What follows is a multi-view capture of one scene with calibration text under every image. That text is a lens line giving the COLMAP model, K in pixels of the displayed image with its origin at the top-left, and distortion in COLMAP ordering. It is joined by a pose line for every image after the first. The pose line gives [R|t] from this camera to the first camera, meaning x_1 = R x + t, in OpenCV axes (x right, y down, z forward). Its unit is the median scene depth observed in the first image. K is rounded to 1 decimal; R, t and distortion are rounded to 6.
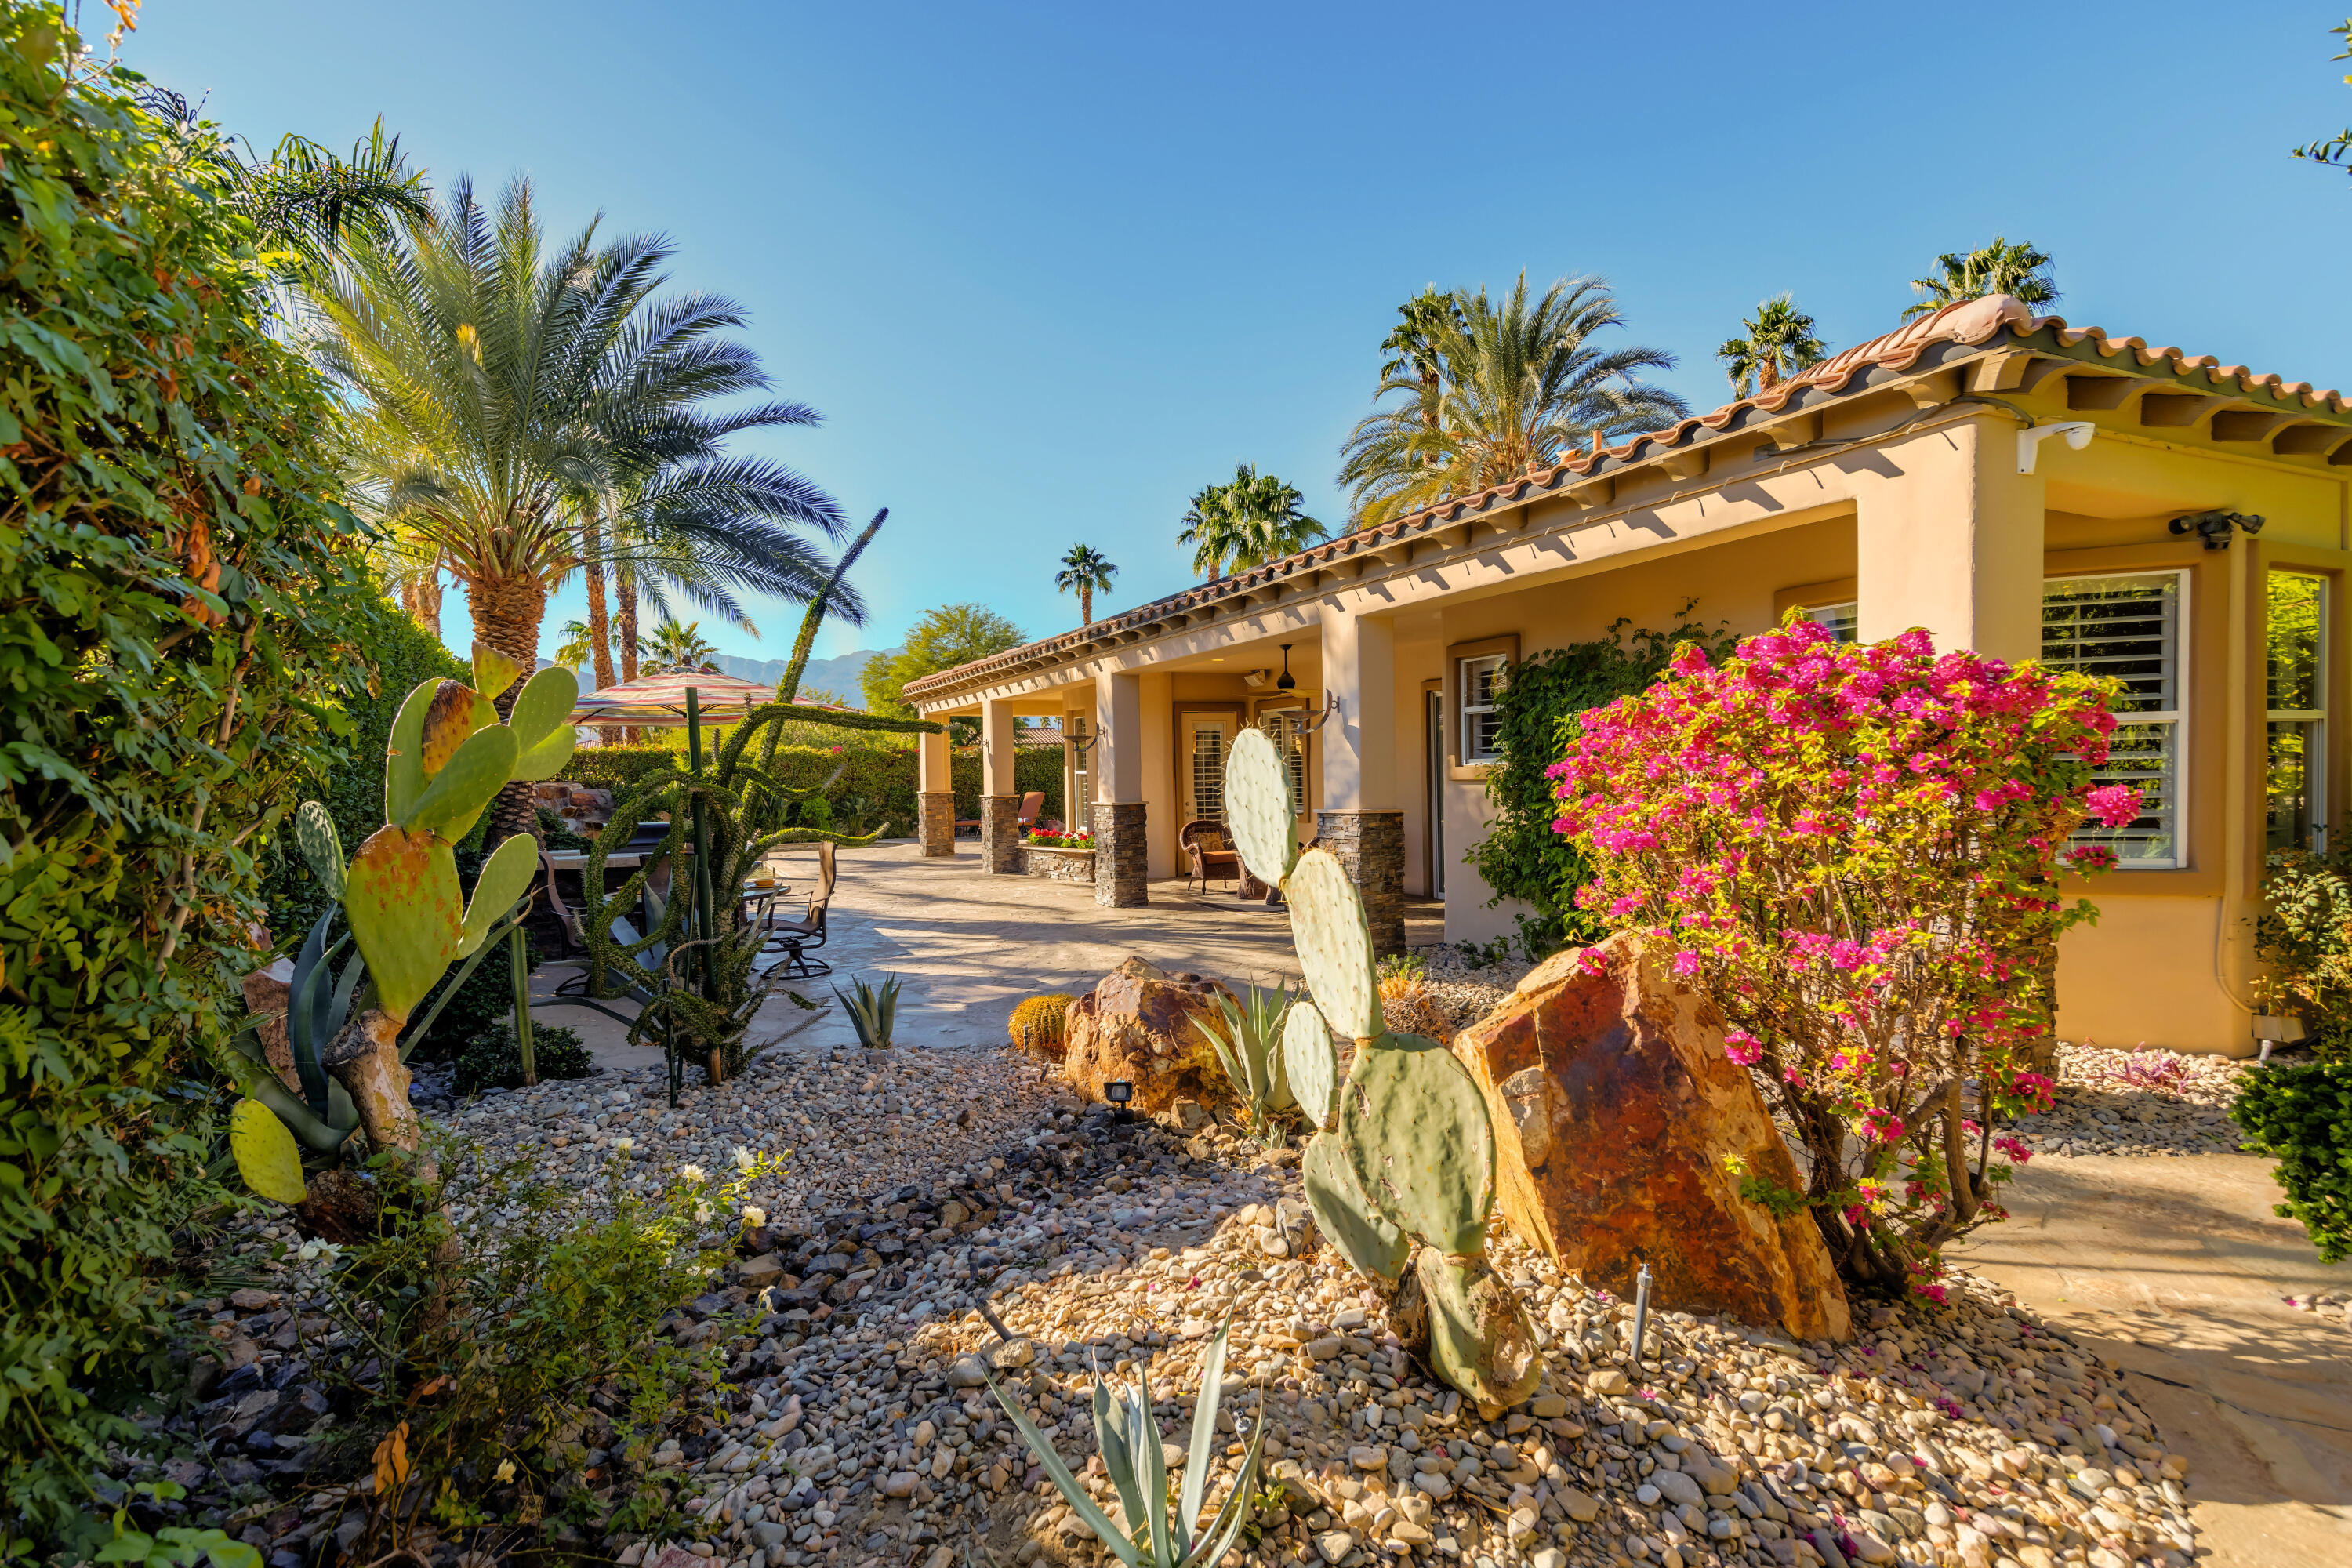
lens RADIAL K [[1110.7, 0, 1211.8], [0, 1110.7, 804.3], [0, 0, 1]] dist [-0.002600, 0.000158]
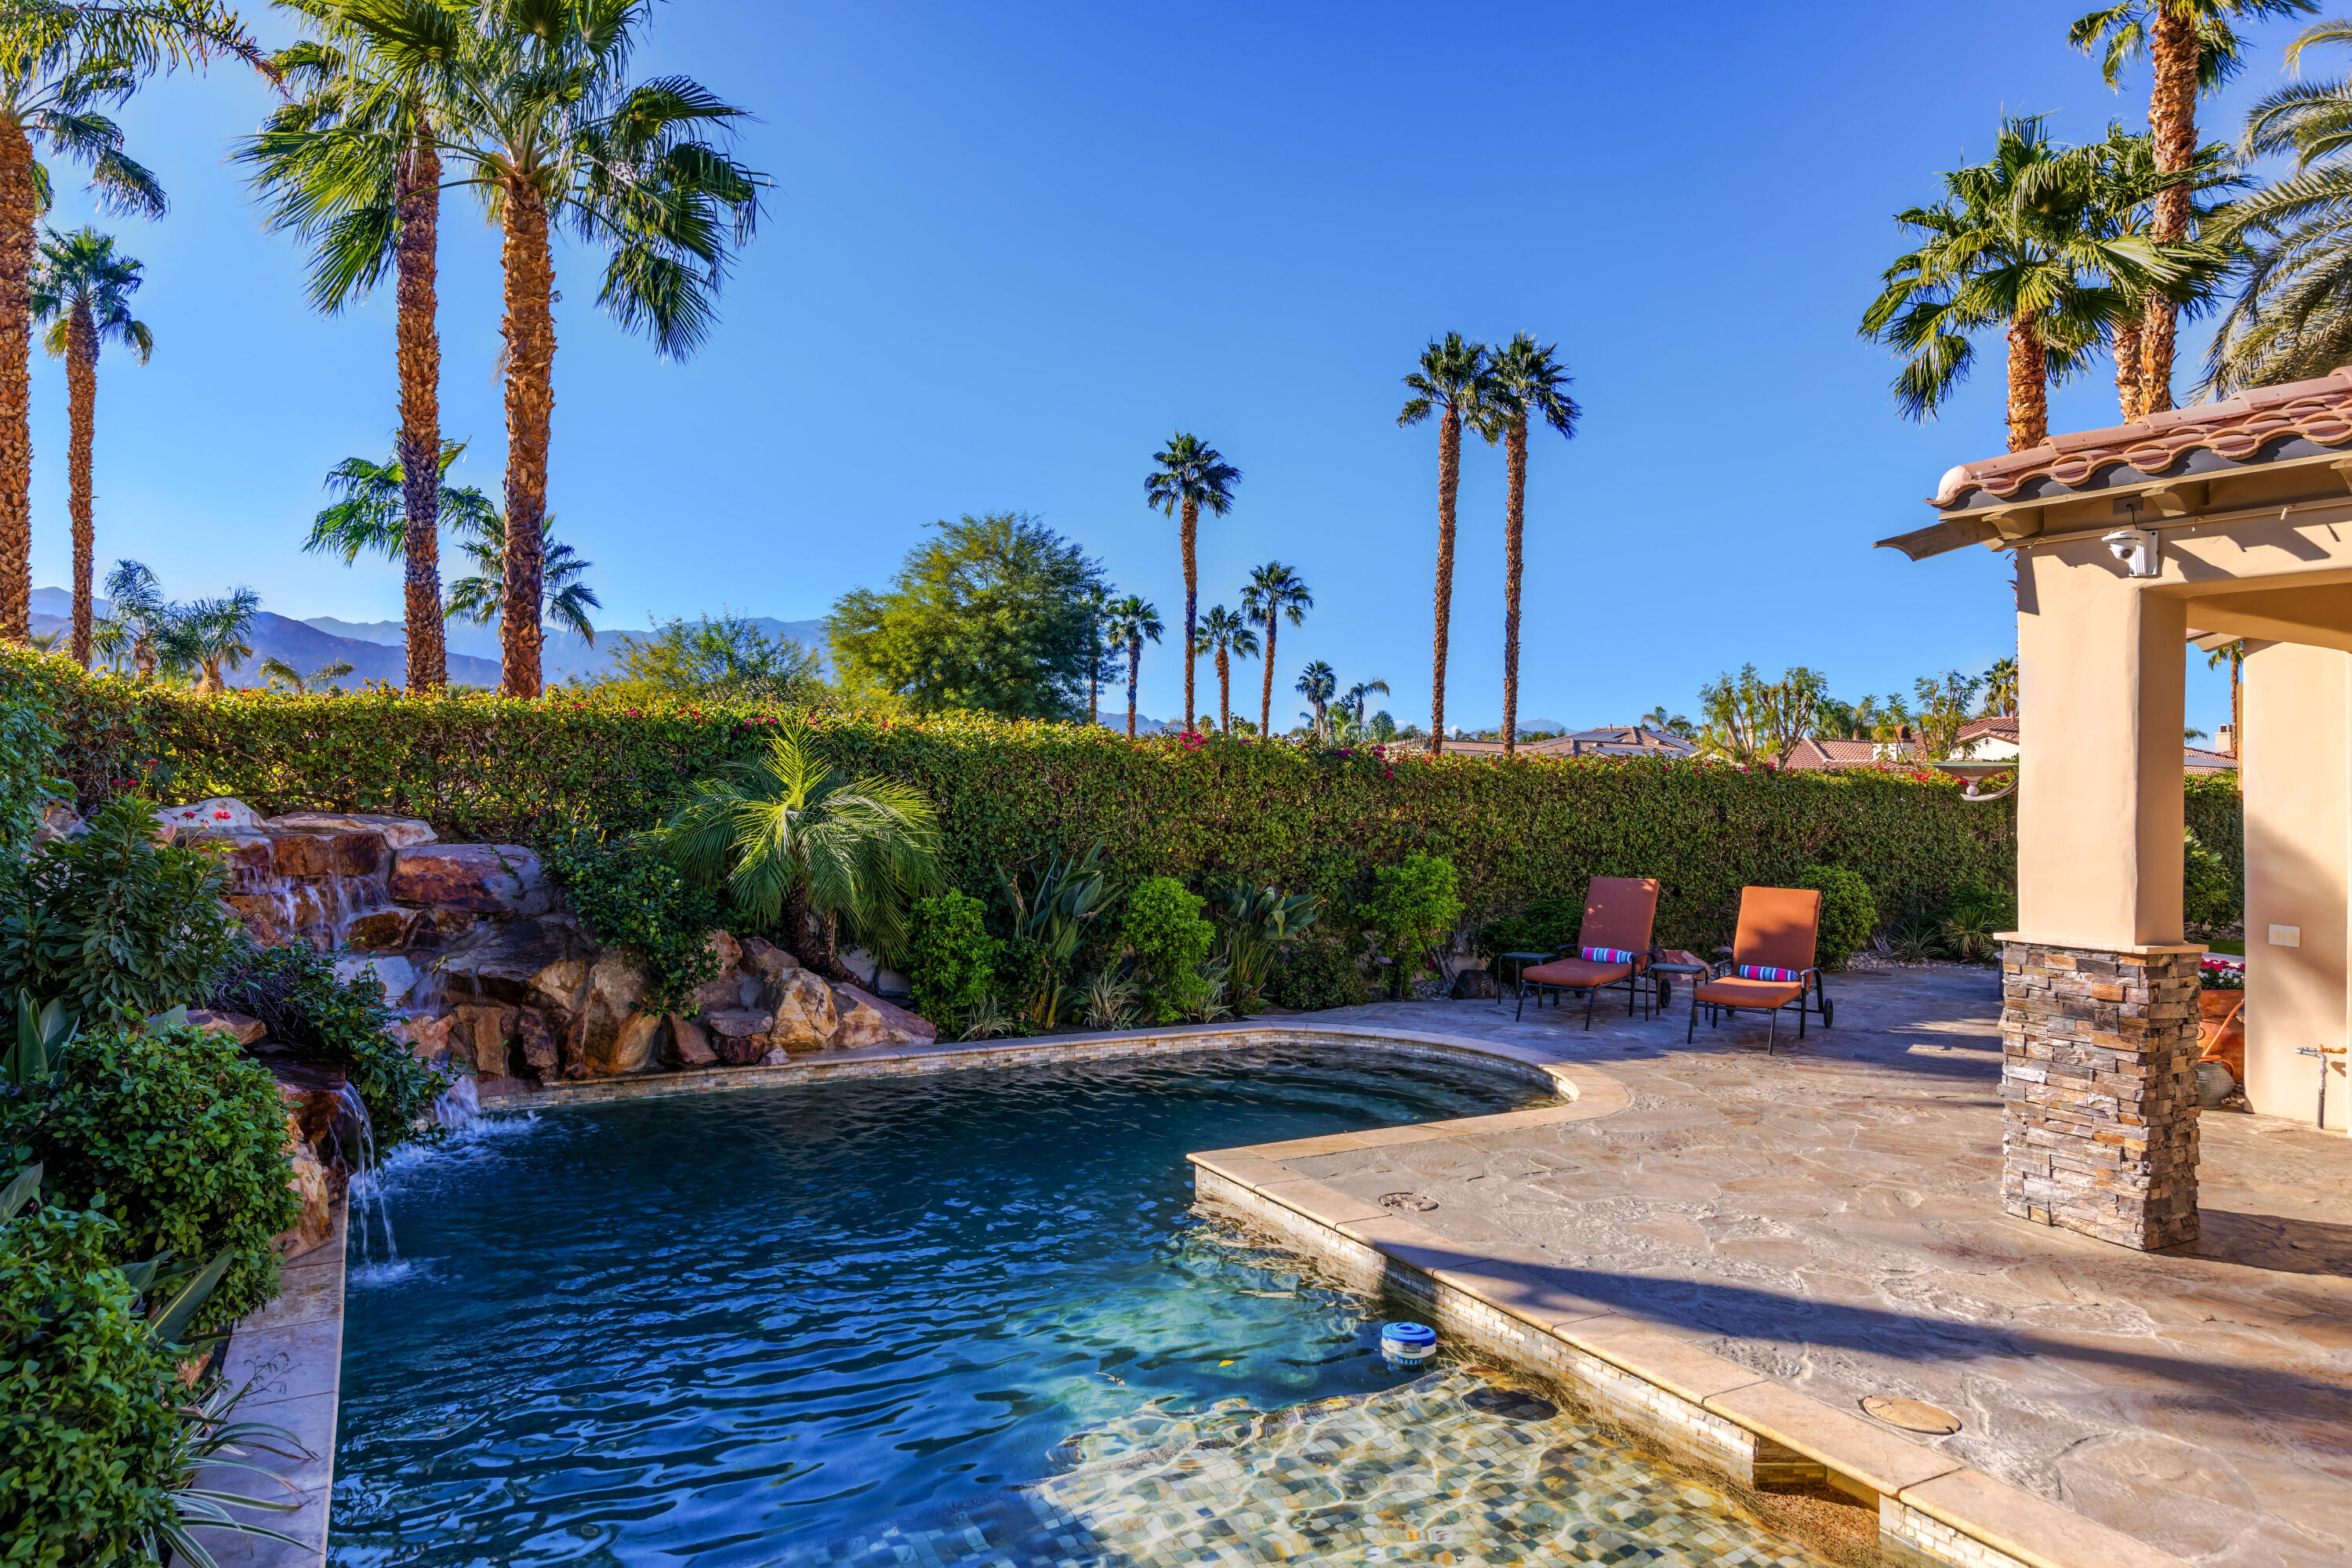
lens RADIAL K [[1385.9, 0, 1168.8], [0, 1385.9, 757.3], [0, 0, 1]] dist [0.005768, 0.000011]
pose [[0.998745, 0.034384, 0.036426, -0.249906], [-0.032128, 0.997631, -0.060827, -0.012454], [-0.038431, 0.059581, 0.997483, 0.406384]]
